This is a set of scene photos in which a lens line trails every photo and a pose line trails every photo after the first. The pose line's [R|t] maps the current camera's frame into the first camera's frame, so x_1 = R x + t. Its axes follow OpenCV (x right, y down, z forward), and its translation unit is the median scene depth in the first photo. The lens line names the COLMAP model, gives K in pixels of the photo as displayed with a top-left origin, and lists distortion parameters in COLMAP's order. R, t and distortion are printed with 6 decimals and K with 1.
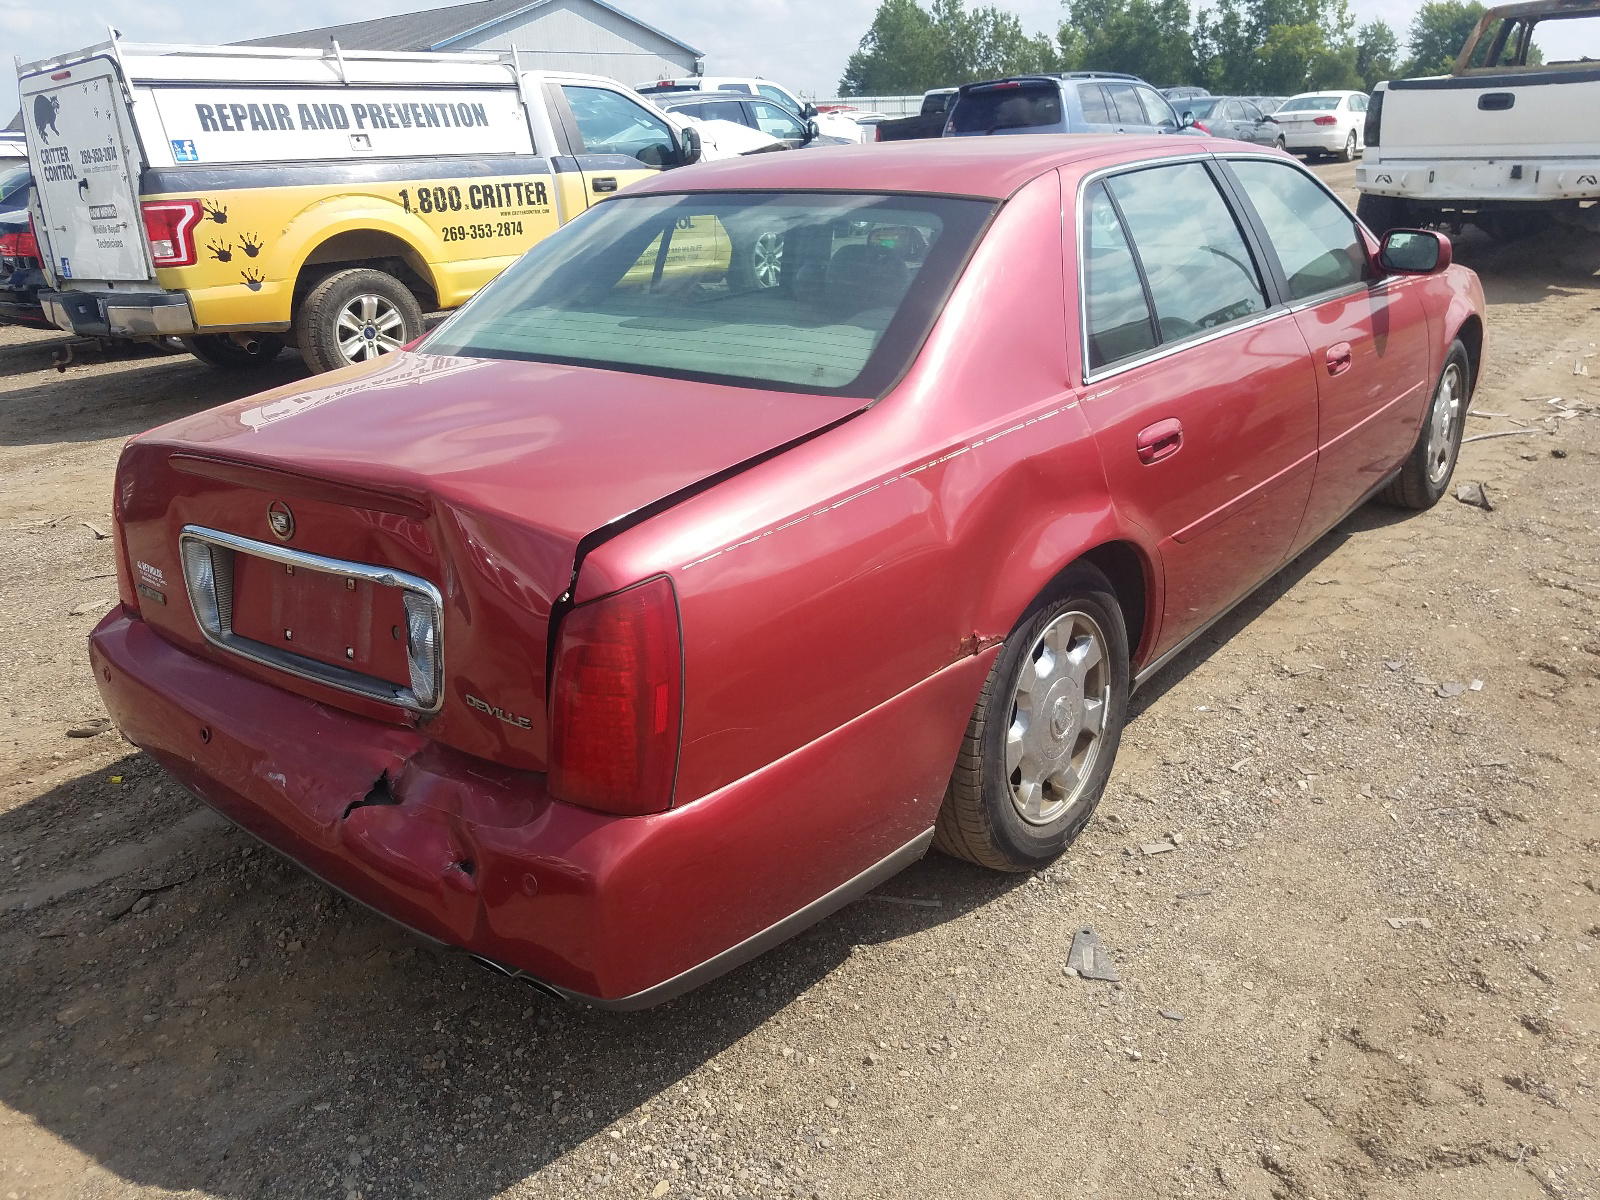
lens RADIAL K [[1300.3, 0, 800.0], [0, 1300.3, 600.0], [0, 0, 1]] dist [-0.012360, 0.016407]
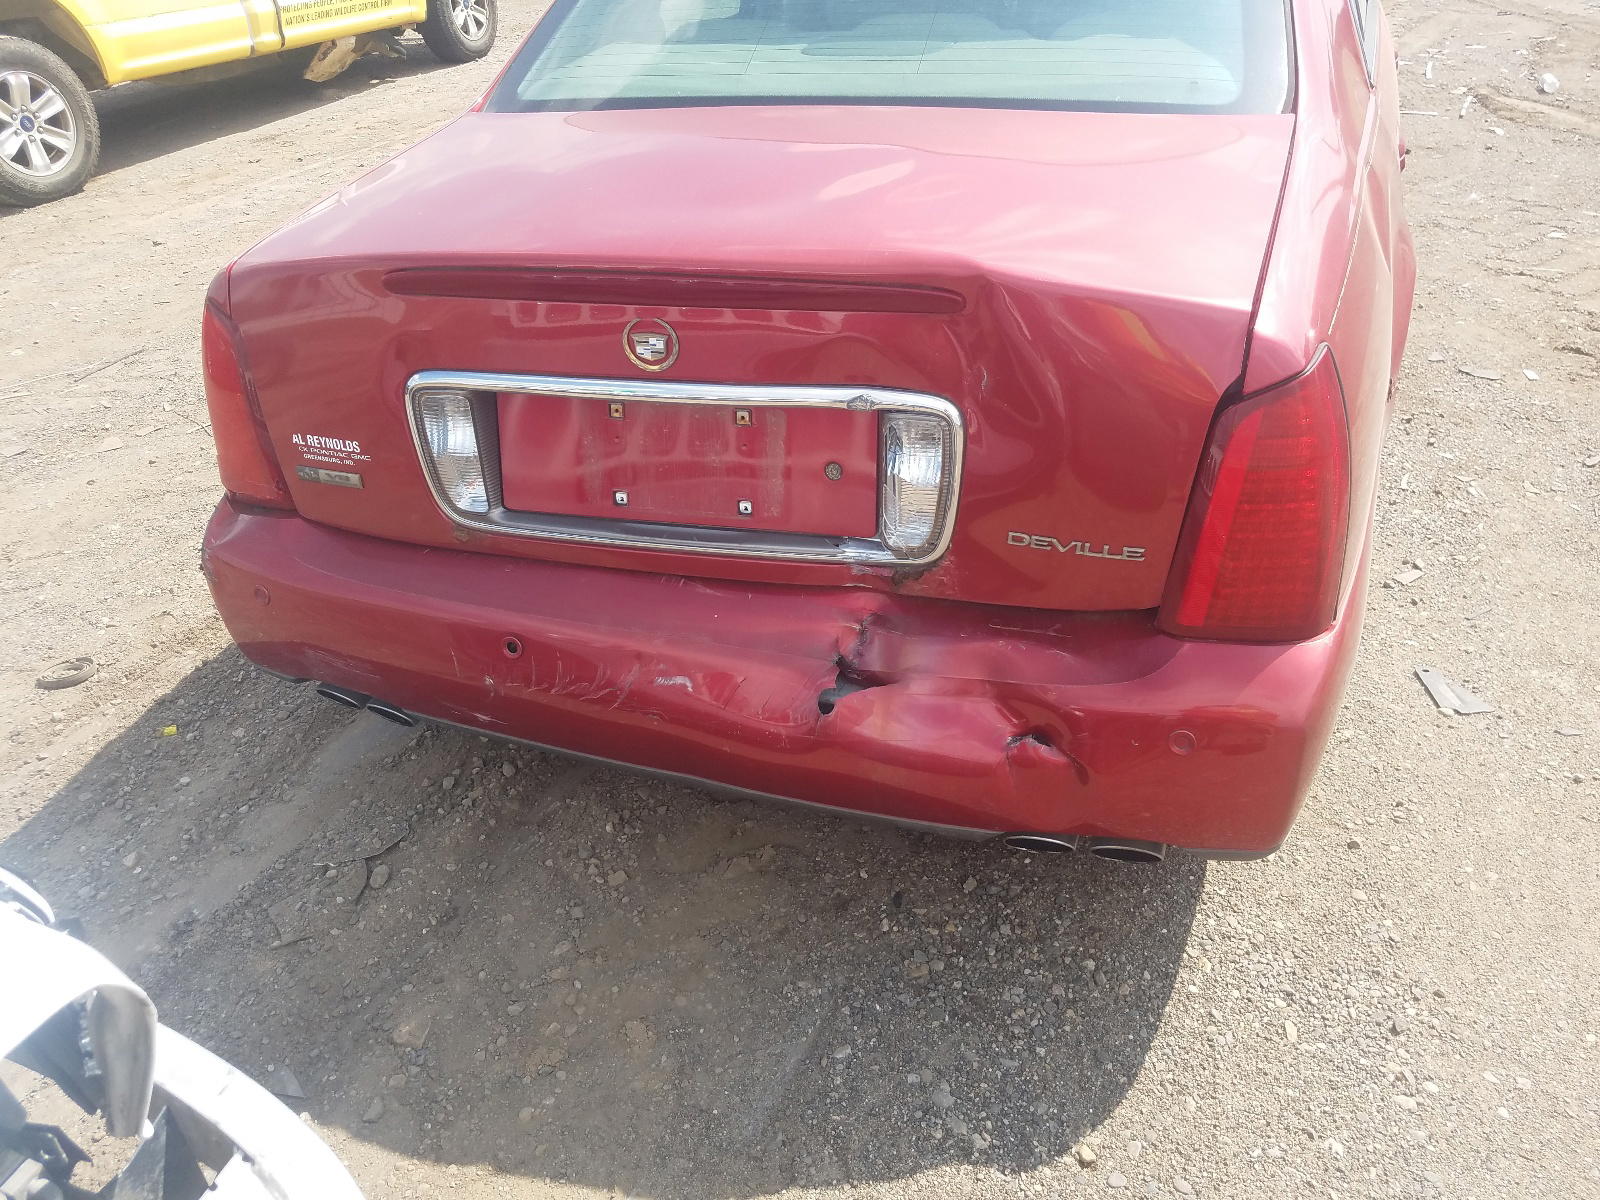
lens RADIAL K [[1300.3, 0, 800.0], [0, 1300.3, 600.0], [0, 0, 1]] dist [-0.012360, 0.016407]
pose [[0.941804, -0.180186, 0.283792, -0.369668], [0.128810, 0.973211, 0.190440, -0.033036], [-0.310504, -0.142802, 0.939784, 0.173388]]
